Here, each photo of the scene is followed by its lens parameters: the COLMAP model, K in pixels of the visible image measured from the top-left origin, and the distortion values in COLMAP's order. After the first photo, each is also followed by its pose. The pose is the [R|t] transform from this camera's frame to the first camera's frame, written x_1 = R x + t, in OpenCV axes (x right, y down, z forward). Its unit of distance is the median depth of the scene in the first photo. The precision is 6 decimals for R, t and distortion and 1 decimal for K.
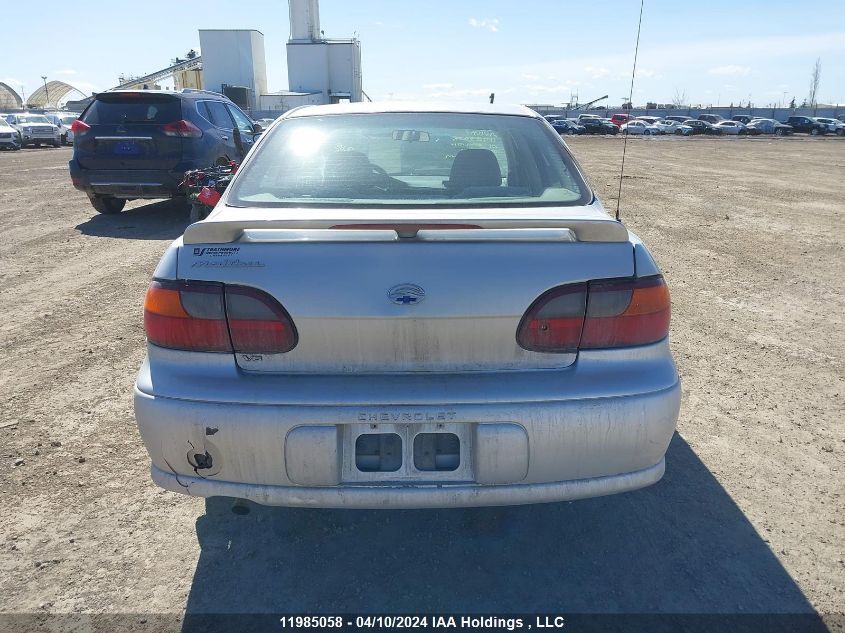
lens RADIAL K [[655.4, 0, 426.5], [0, 655.4, 314.7], [0, 0, 1]] dist [0.045563, -0.062390]
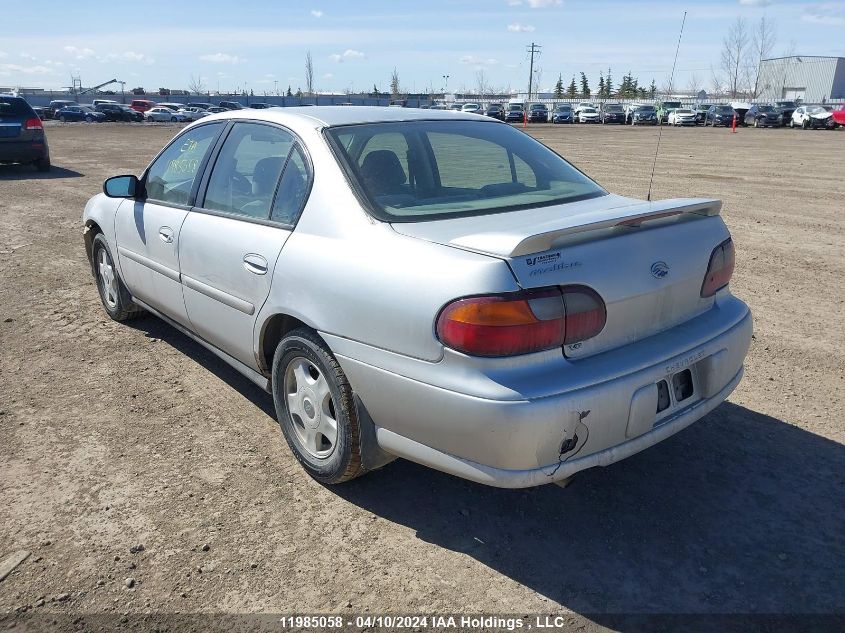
lens RADIAL K [[655.4, 0, 426.5], [0, 655.4, 314.7], [0, 0, 1]] dist [0.045563, -0.062390]
pose [[0.772361, -0.189840, 0.606151, -1.142342], [0.178038, 0.980742, 0.080300, -0.125763], [-0.609721, 0.045897, 0.791286, 0.250352]]
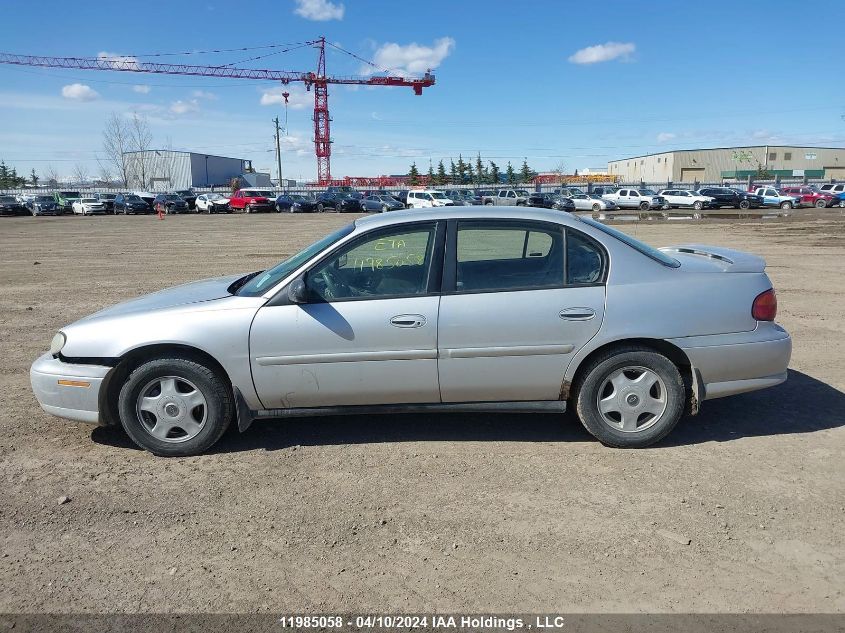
lens RADIAL K [[655.4, 0, 426.5], [0, 655.4, 314.7], [0, 0, 1]] dist [0.045563, -0.062390]
pose [[-0.008579, -0.185271, 0.982650, -2.592370], [0.296855, 0.937914, 0.179428, -0.711587], [-0.954884, 0.293244, 0.046952, 2.035657]]
